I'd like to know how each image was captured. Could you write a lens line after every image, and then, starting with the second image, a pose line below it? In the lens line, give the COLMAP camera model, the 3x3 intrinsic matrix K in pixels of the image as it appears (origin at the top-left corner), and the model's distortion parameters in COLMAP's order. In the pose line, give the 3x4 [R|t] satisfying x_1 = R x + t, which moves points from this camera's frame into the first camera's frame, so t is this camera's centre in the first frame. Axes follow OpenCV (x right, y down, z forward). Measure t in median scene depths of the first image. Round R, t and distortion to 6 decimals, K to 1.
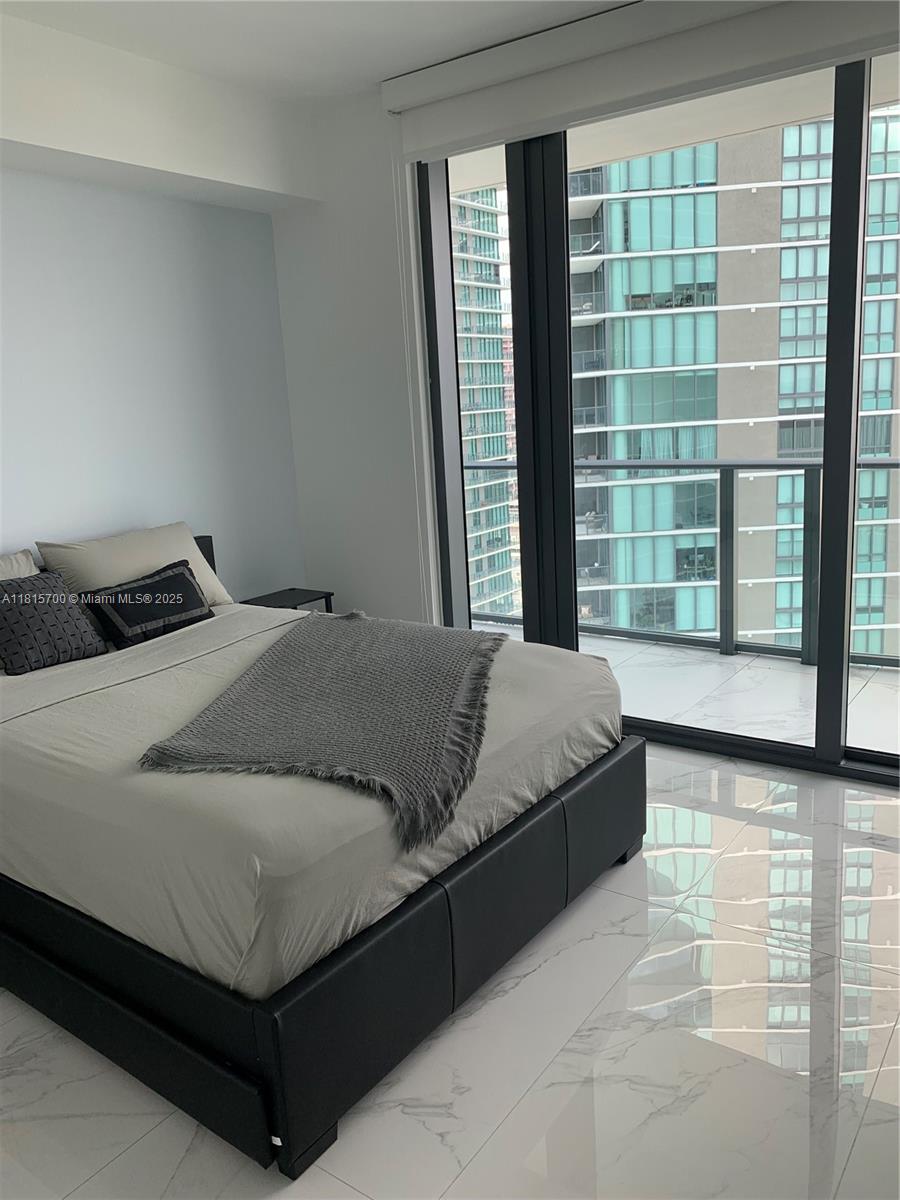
lens RADIAL K [[920.6, 0, 451.3], [0, 920.6, 598.6], [0, 0, 1]] dist [-0.014074, -0.008080]
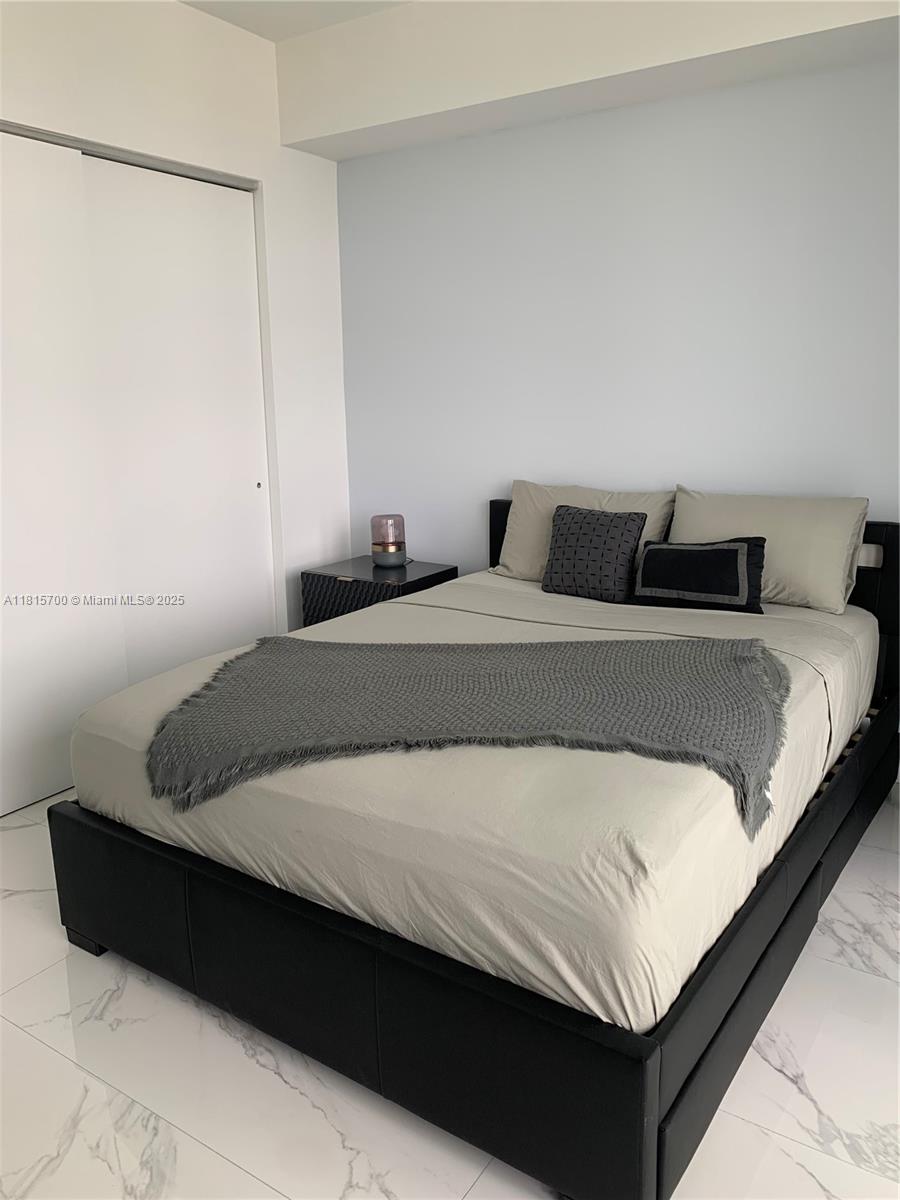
lens RADIAL K [[920.6, 0, 452.3], [0, 920.6, 600.5], [0, 0, 1]] dist [-0.014074, -0.008080]
pose [[0.032478, 0.278797, -0.959801, 0.808328], [-0.208312, 0.941106, 0.266317, -0.244115], [0.977523, 0.191289, 0.088642, 1.094513]]
